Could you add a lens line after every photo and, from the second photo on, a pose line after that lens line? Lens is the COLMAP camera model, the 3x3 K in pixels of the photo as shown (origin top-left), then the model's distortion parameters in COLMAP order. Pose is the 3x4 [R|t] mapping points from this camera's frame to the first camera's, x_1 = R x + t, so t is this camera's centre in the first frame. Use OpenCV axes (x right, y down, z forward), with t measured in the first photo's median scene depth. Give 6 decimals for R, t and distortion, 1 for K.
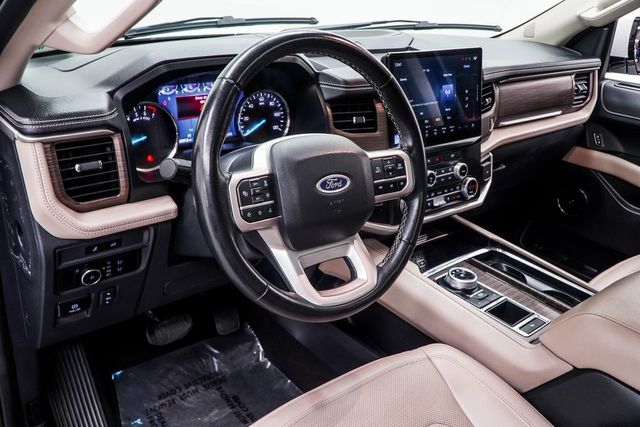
lens RADIAL K [[517.1, 0, 320.0], [0, 517.1, 213.5], [0, 0, 1]] dist [0.009865, 0.003052]
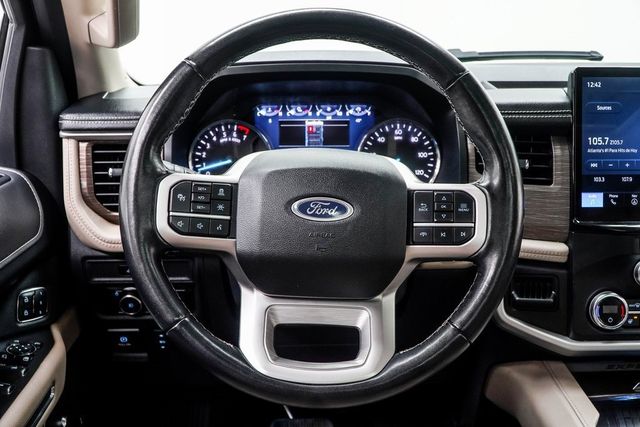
lens RADIAL K [[690.2, 0, 320.0], [0, 690.2, 213.5], [0, 0, 1]] dist [0.007169, 0.011326]
pose [[0.817468, 0.088691, -0.569105, 0.415172], [-0.199059, 0.970692, -0.134654, 0.056275], [0.540483, 0.223361, 0.811164, 0.171952]]
